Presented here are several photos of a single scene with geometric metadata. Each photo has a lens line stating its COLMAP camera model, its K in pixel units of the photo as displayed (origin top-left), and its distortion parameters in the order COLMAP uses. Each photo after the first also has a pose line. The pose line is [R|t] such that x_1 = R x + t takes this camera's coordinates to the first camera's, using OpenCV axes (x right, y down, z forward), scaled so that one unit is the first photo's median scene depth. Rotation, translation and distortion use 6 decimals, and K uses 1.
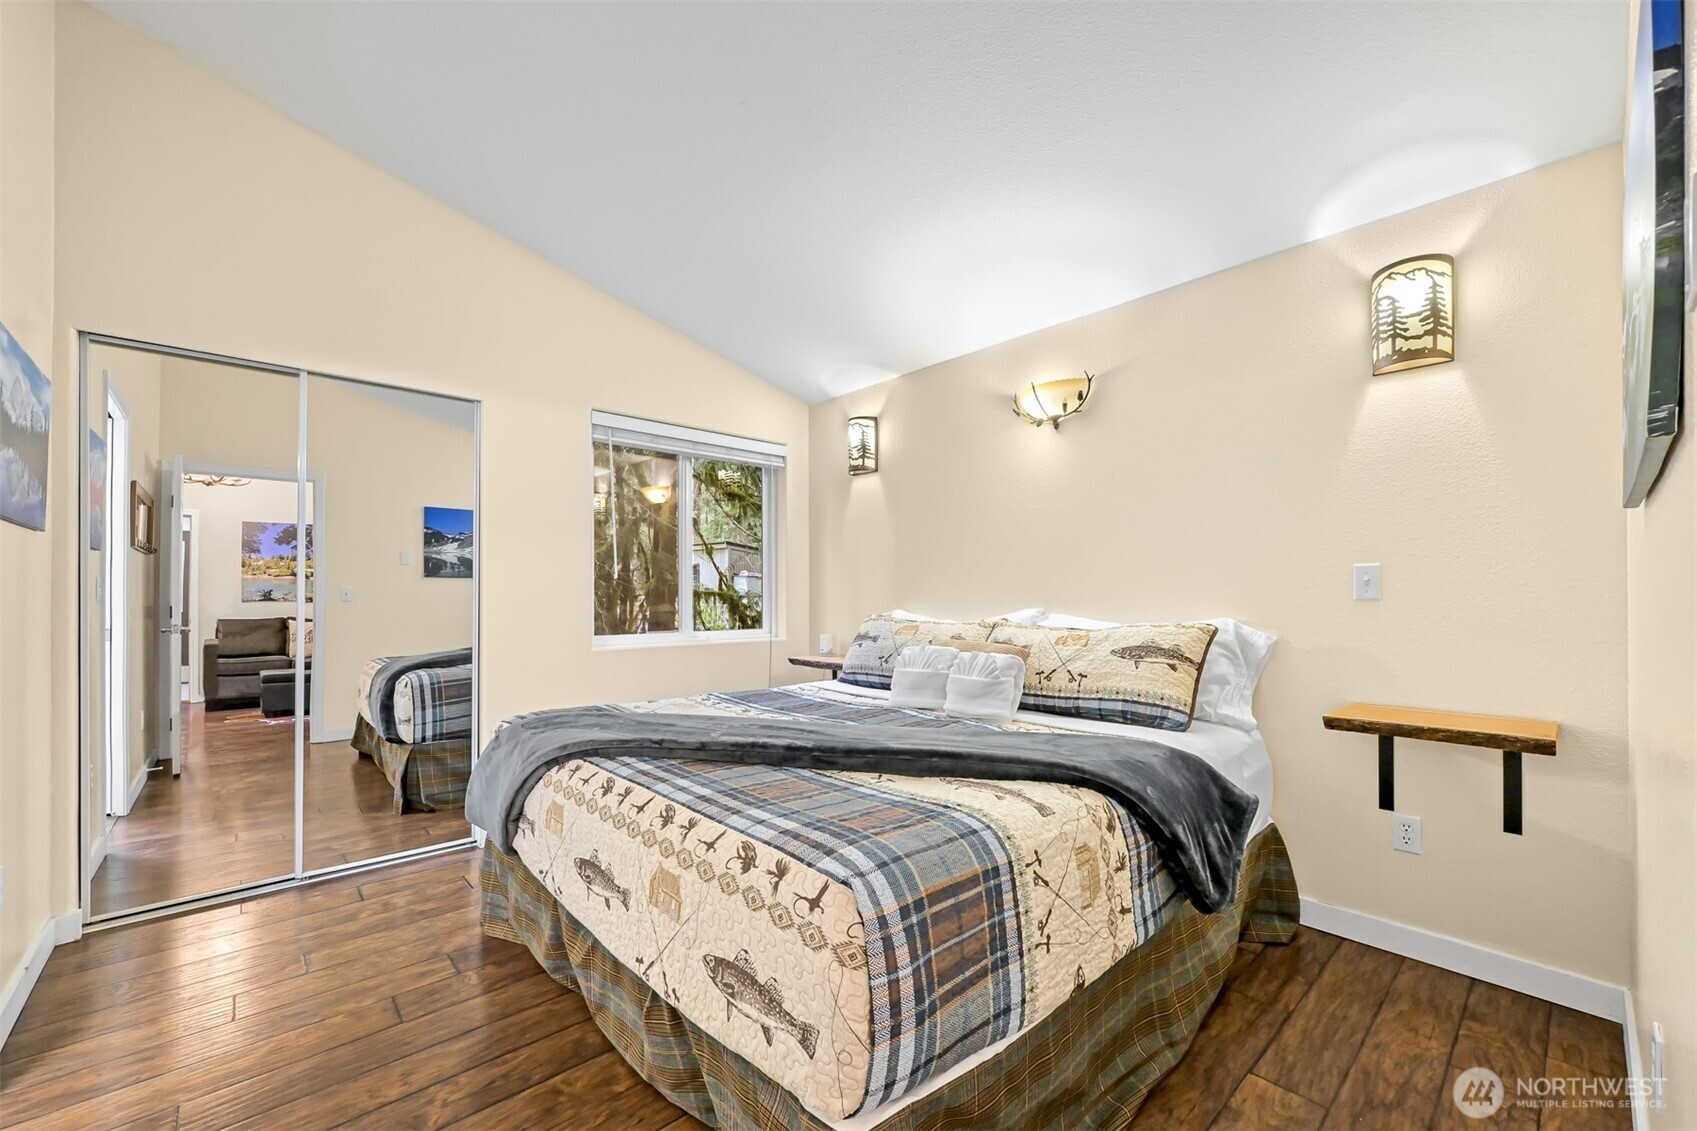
lens RADIAL K [[679.5, 0, 872.8], [0, 679.5, 588.6], [0, 0, 1]] dist [-0.000995, -0.000521]
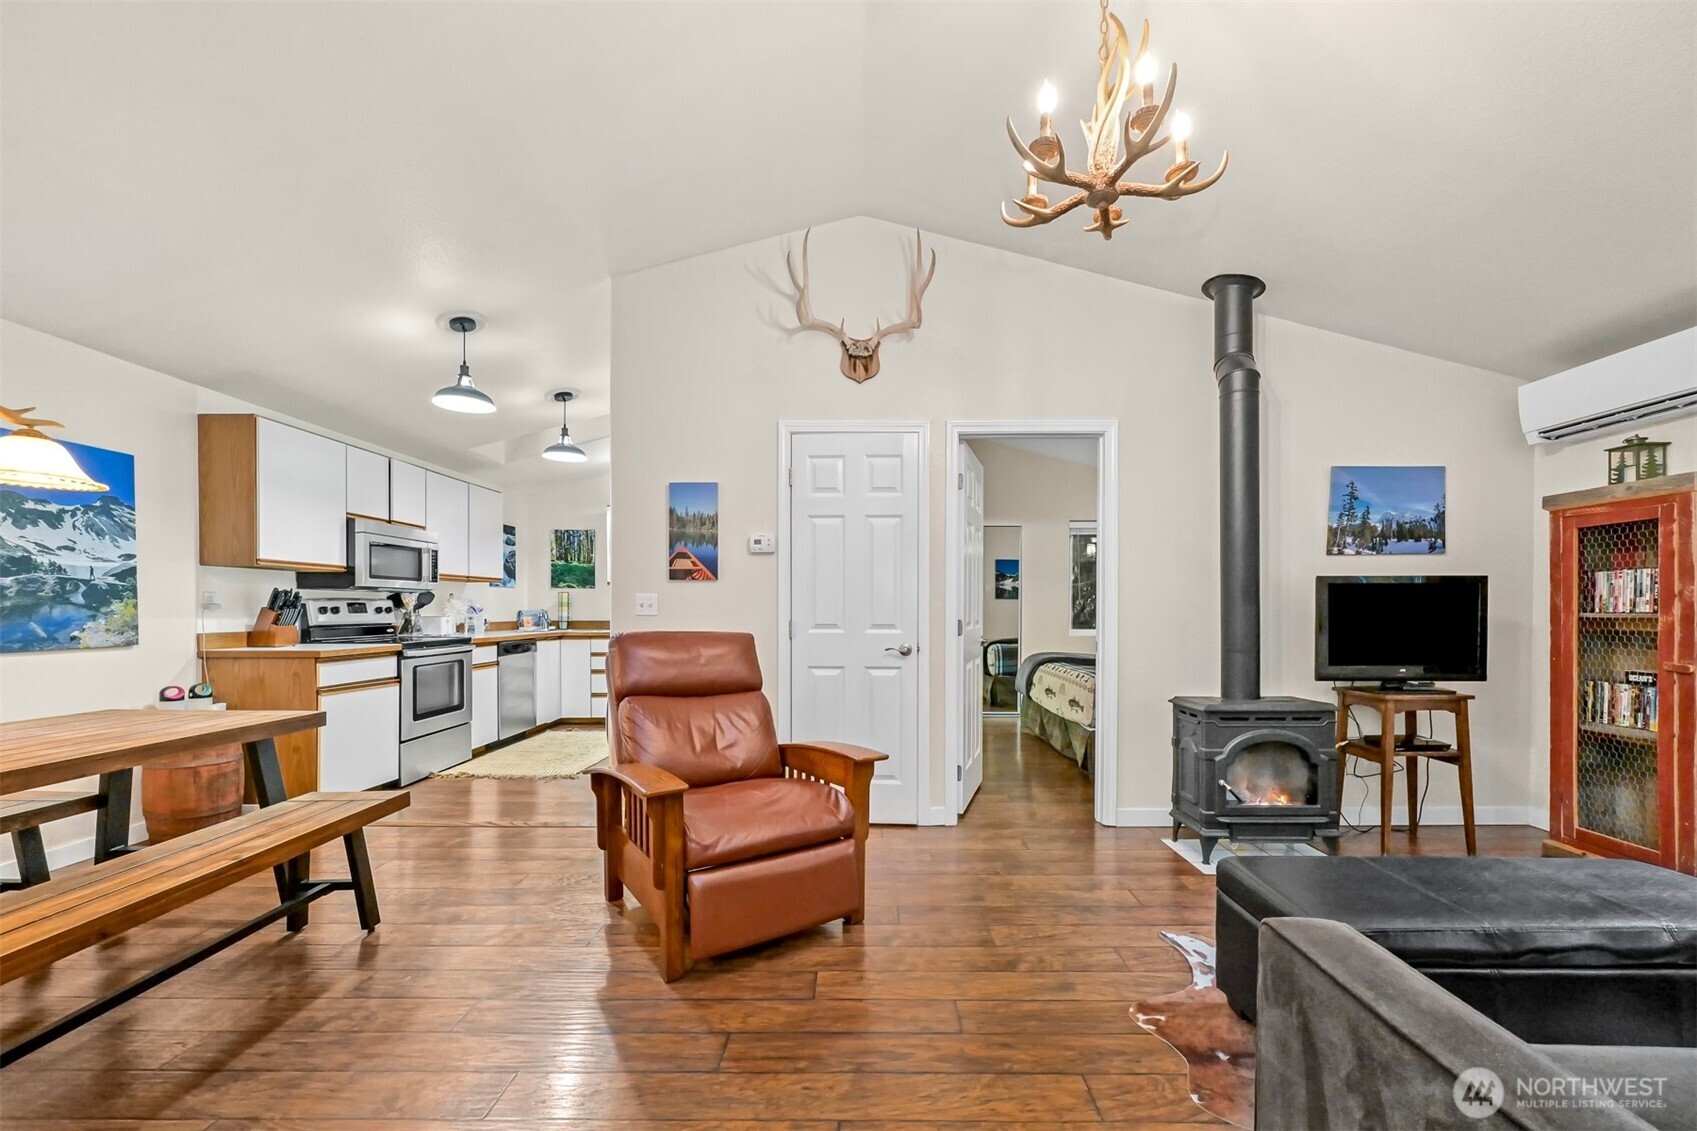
lens RADIAL K [[679.5, 0, 861.7], [0, 679.5, 617.7], [0, 0, 1]] dist [-0.000995, -0.000521]
pose [[0.722341, 0.013206, -0.691411, 0.887350], [0.002018, 0.999773, 0.021205, -0.015176], [0.691534, -0.016713, 0.722150, -1.475516]]
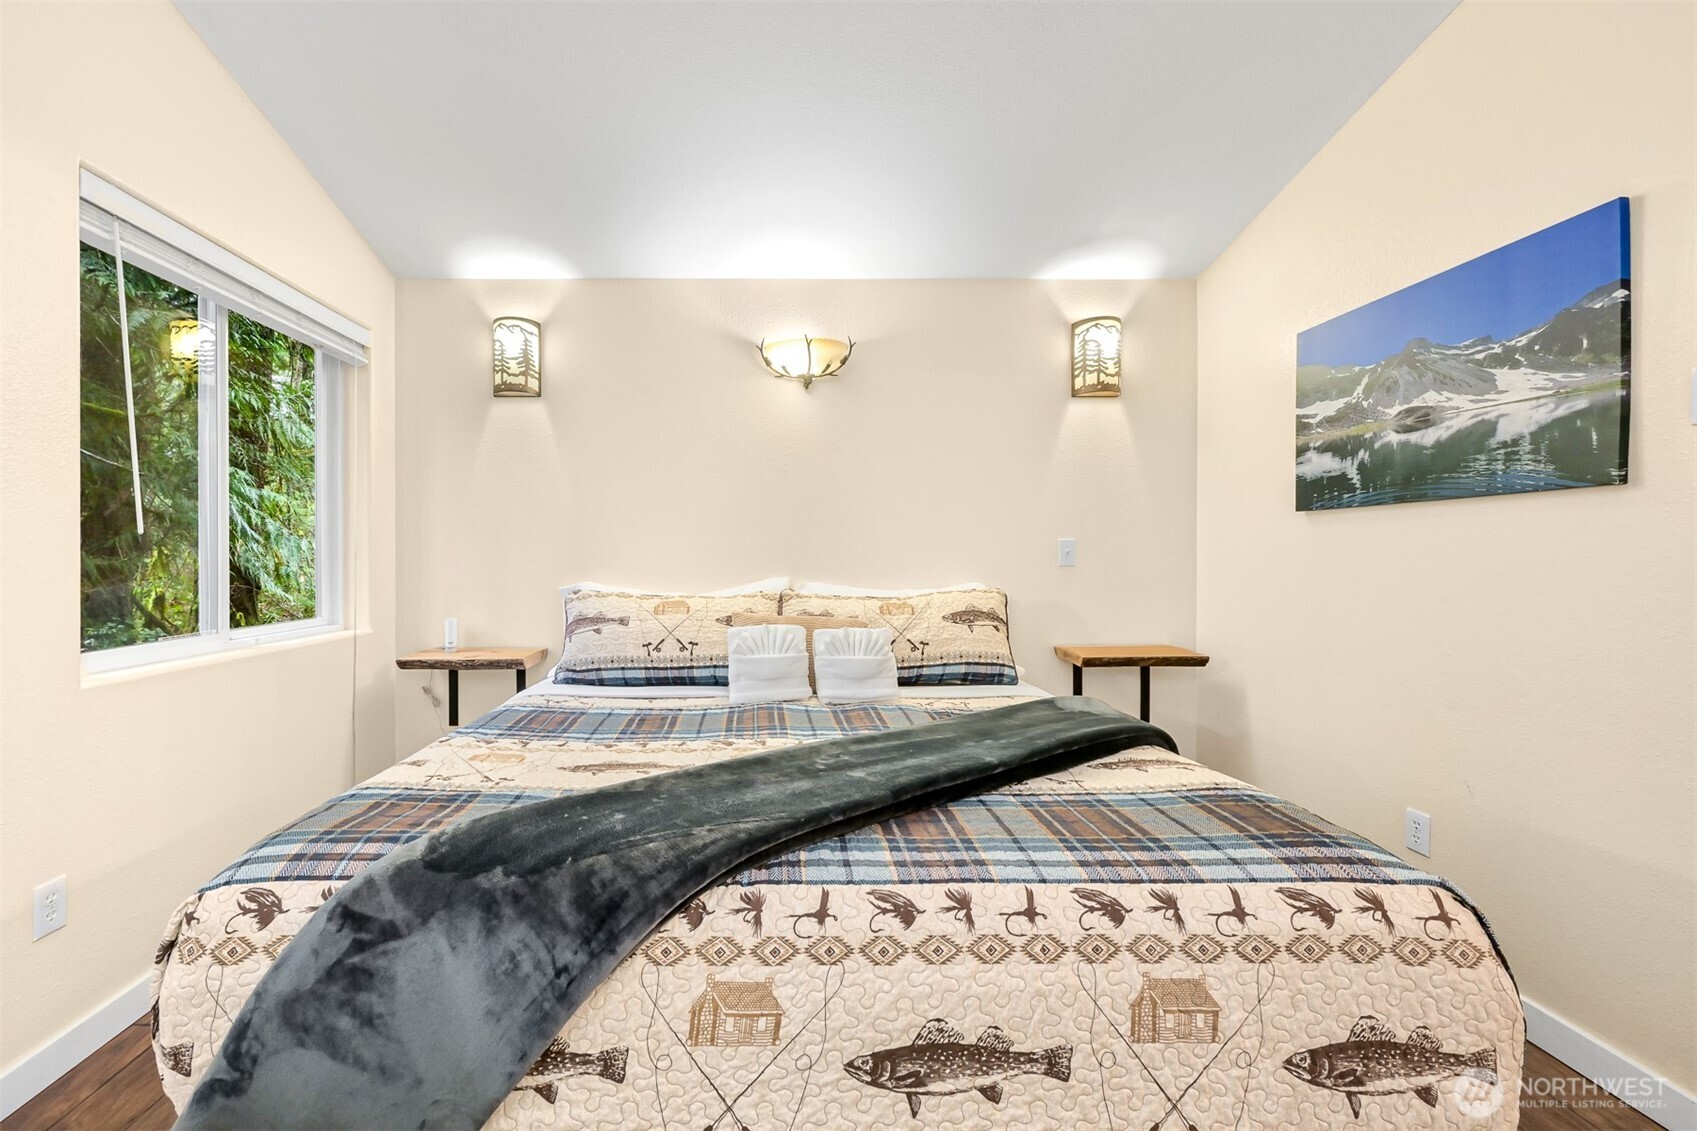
lens RADIAL K [[708.0, 0, 747.5], [0, 708.0, 555.2], [0, 0, 1]] dist [0.000565, 0.000304]
pose [[0.678377, 0.000644, 0.734713, -0.694035], [-0.007445, 0.999954, 0.005997, -0.007956], [-0.734676, -0.009538, 0.678351, 0.517864]]
